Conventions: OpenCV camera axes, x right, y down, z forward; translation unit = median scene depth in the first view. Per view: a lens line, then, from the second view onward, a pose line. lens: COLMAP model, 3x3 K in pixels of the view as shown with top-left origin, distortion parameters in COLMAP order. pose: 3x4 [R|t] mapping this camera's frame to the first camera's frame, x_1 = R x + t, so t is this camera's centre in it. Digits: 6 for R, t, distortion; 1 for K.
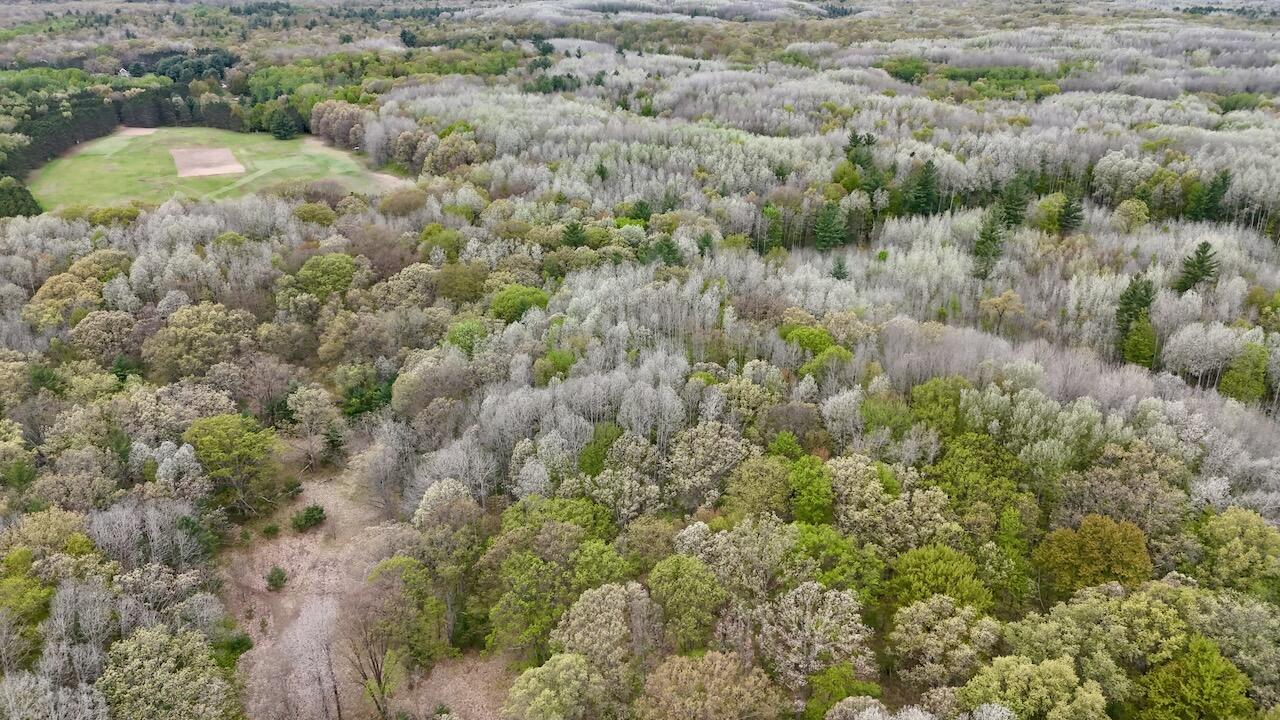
lens RADIAL K [[932.5, 0, 640.0], [0, 932.5, 360.0], [0, 0, 1]] dist [0.077783, -0.080257]
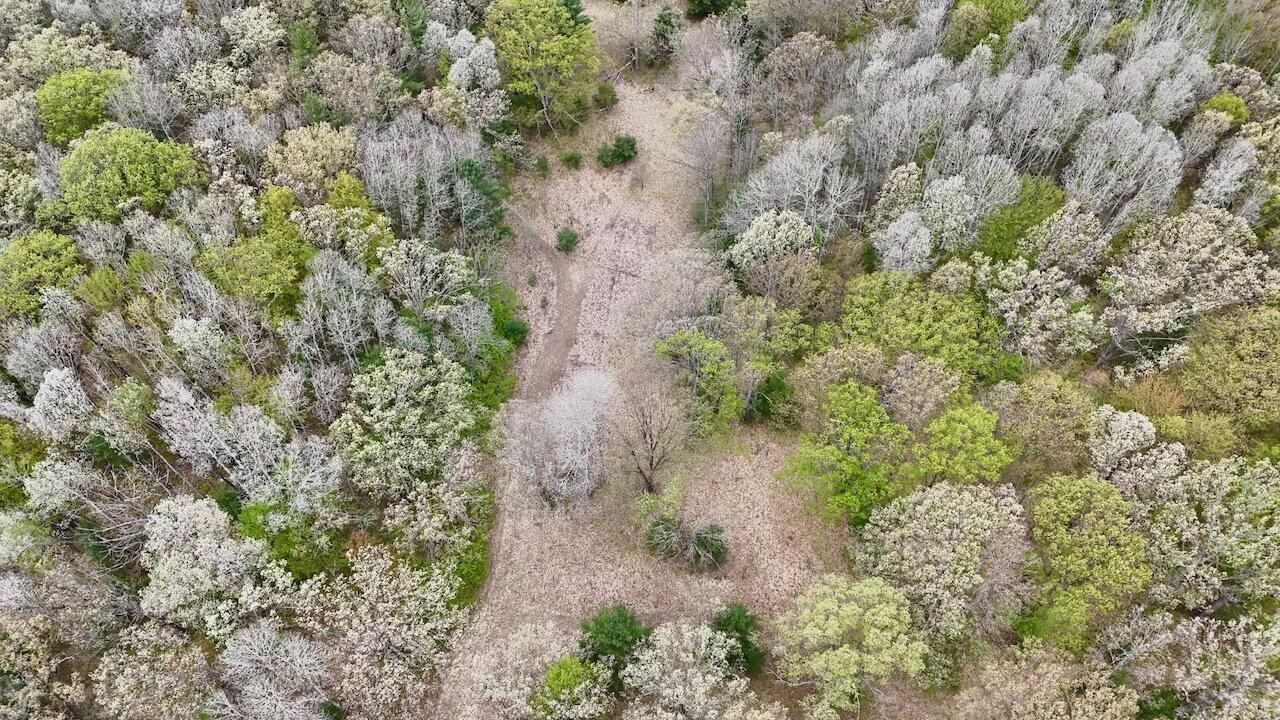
lens RADIAL K [[932.5, 0, 640.0], [0, 932.5, 360.0], [0, 0, 1]] dist [0.077783, -0.080257]
pose [[0.919114, 0.314277, -0.237614, -0.092286], [-0.147514, 0.833723, 0.532114, -0.127529], [0.365336, -0.454022, 0.812646, 0.292532]]
